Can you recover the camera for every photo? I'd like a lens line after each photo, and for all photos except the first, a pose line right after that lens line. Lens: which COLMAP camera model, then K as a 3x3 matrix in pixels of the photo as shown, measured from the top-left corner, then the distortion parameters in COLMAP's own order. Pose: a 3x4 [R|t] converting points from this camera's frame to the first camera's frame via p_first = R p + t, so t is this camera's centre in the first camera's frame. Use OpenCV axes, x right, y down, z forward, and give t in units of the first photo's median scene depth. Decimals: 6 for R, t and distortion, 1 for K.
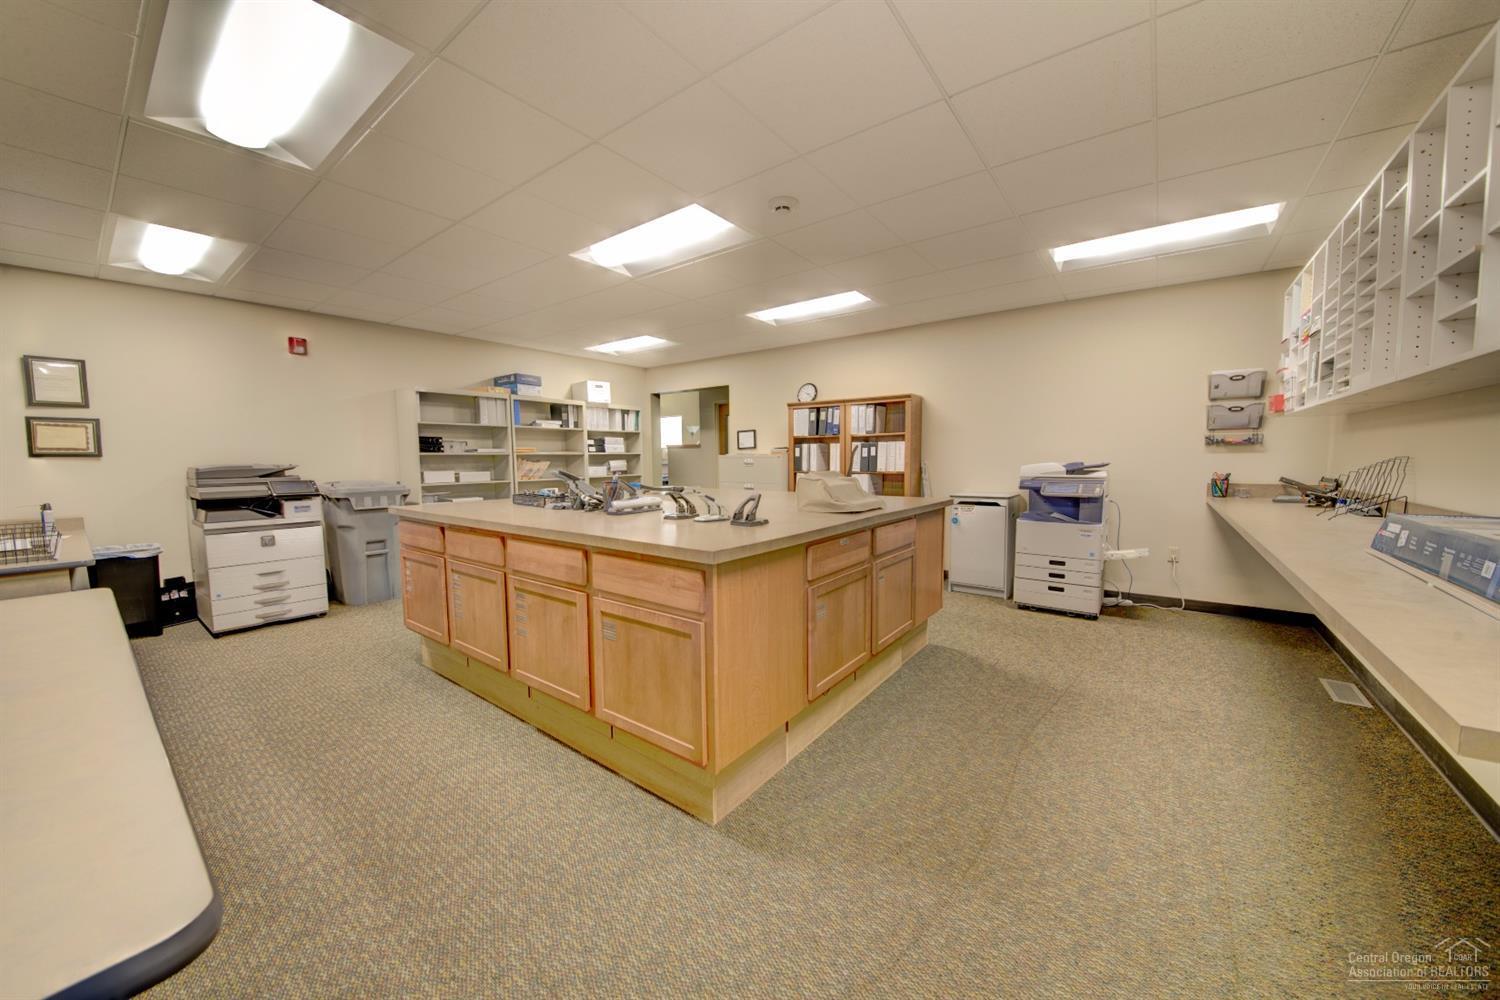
lens RADIAL K [[535.8, 0, 756.6], [0, 535.8, 501.7], [0, 0, 1]] dist [0.034460, -0.026767]
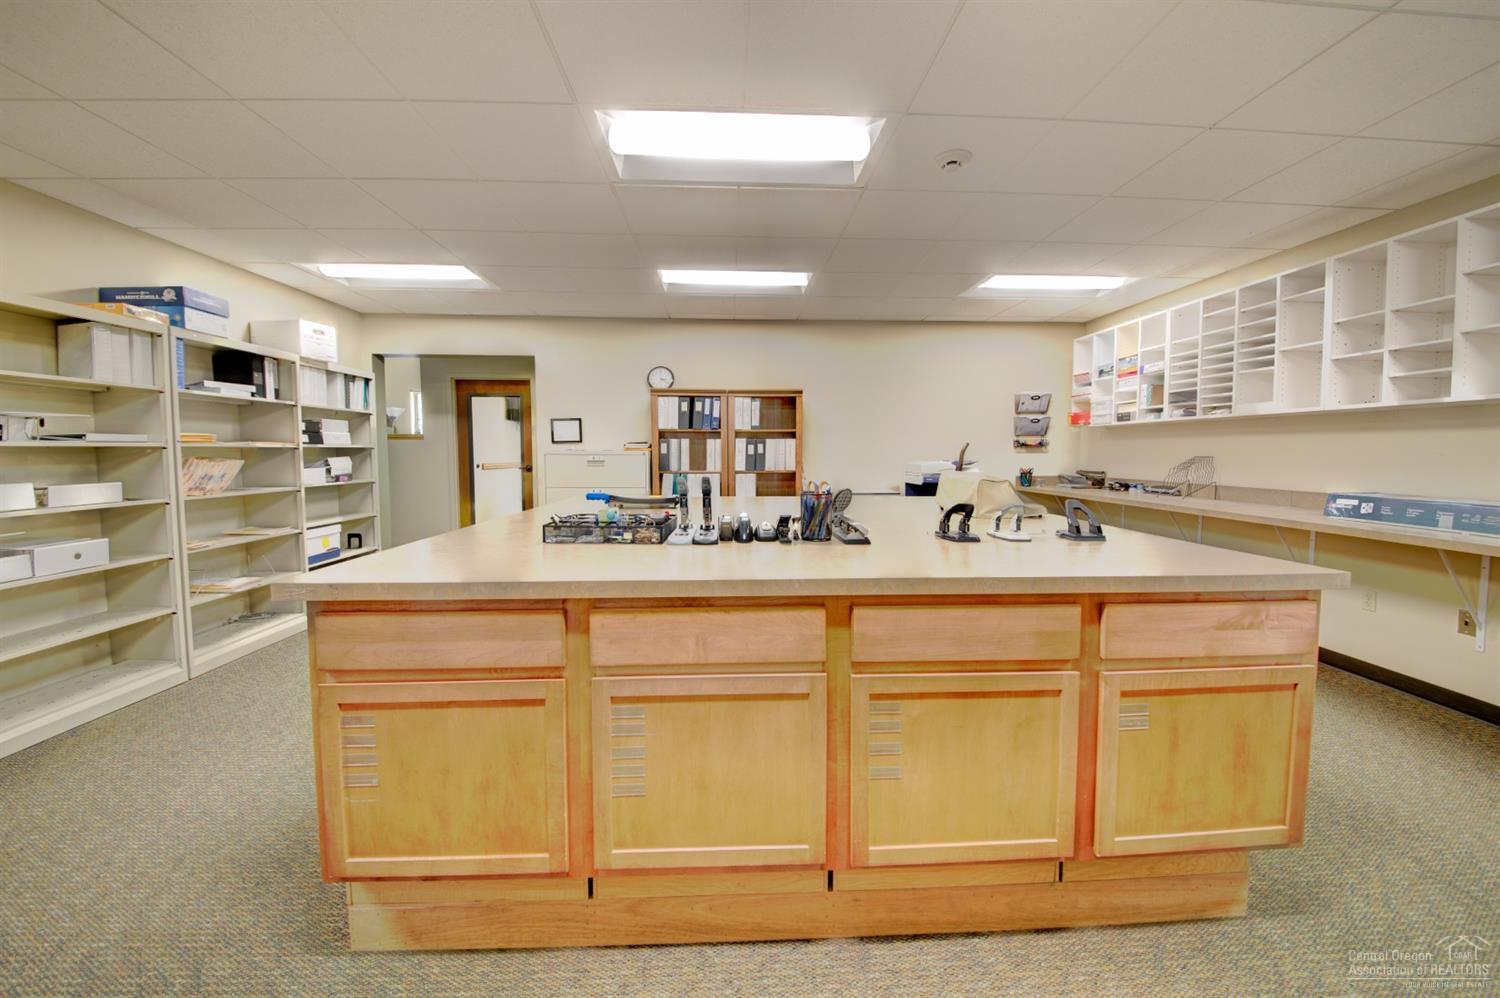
lens RADIAL K [[535.8, 0, 756.6], [0, 535.8, 500.7], [0, 0, 1]] dist [0.034460, -0.026767]
pose [[0.765085, -0.049803, 0.642000, -0.363203], [0.049033, 0.998616, 0.019033, -0.020279], [-0.642059, 0.016918, 0.766468, 0.276608]]
